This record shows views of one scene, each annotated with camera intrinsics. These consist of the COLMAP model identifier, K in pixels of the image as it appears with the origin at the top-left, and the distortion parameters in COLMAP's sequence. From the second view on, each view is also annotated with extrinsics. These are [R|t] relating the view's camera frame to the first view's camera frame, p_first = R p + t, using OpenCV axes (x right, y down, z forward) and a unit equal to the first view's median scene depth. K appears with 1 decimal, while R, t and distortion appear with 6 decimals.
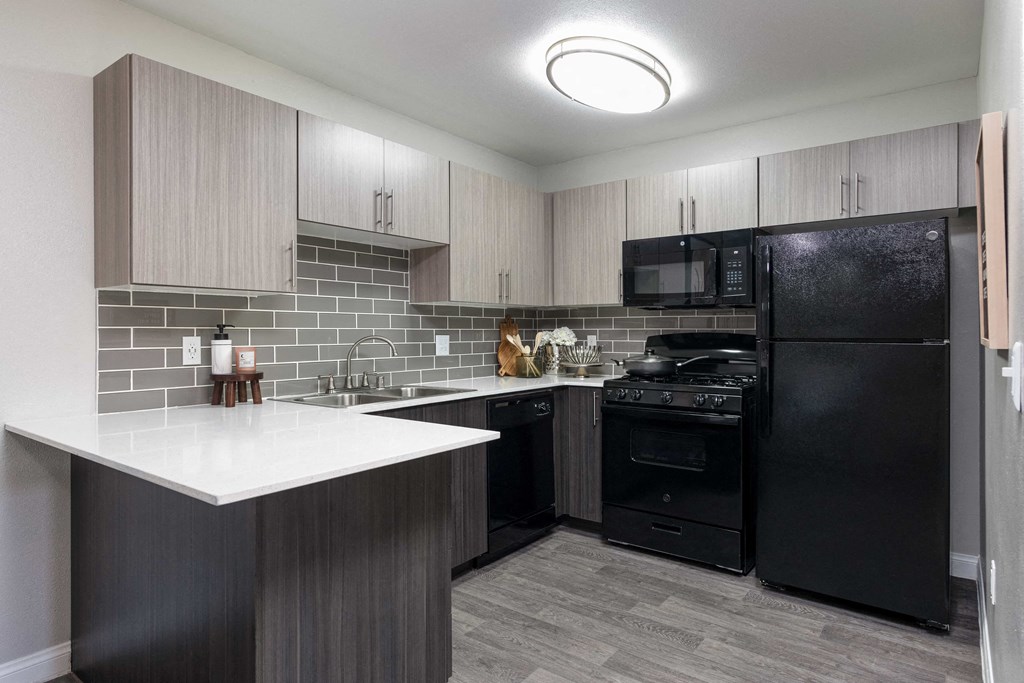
lens RADIAL K [[581.3, 0, 509.2], [0, 581.3, 331.1], [0, 0, 1]] dist [0.003635, -0.001136]
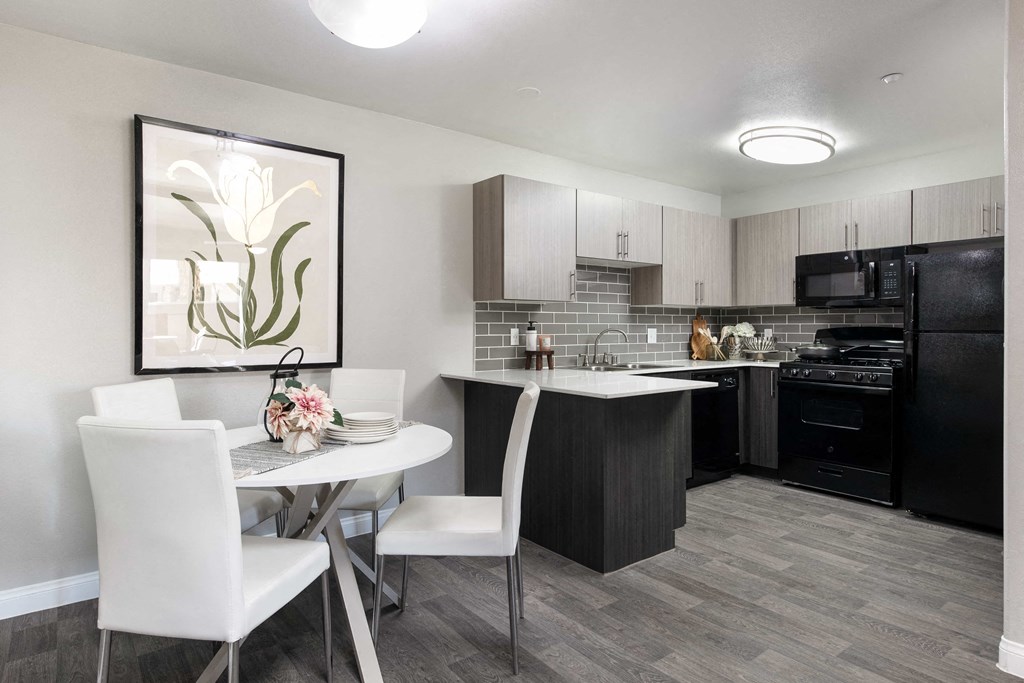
lens RADIAL K [[581.3, 0, 504.7], [0, 581.3, 332.9], [0, 0, 1]] dist [0.003635, -0.001136]
pose [[0.963721, 0.003375, -0.266890, -0.102330], [-0.000344, 0.999935, 0.011401, 0.002340], [0.266911, -0.010895, 0.963660, -0.522078]]
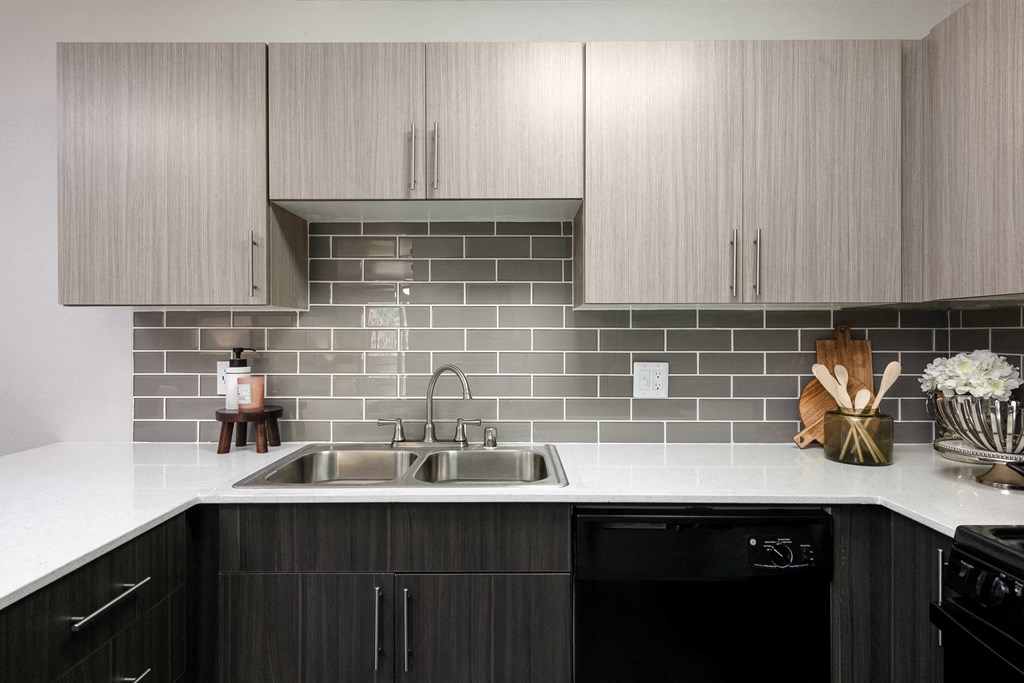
lens RADIAL K [[581.3, 0, 513.1], [0, 581.3, 333.7], [0, 0, 1]] dist [0.003635, -0.001136]
pose [[0.598107, 0.002489, -0.801412, 0.315541], [0.000058, 0.999995, 0.003150, -0.027789], [0.801416, -0.001930, 0.598104, 0.682792]]
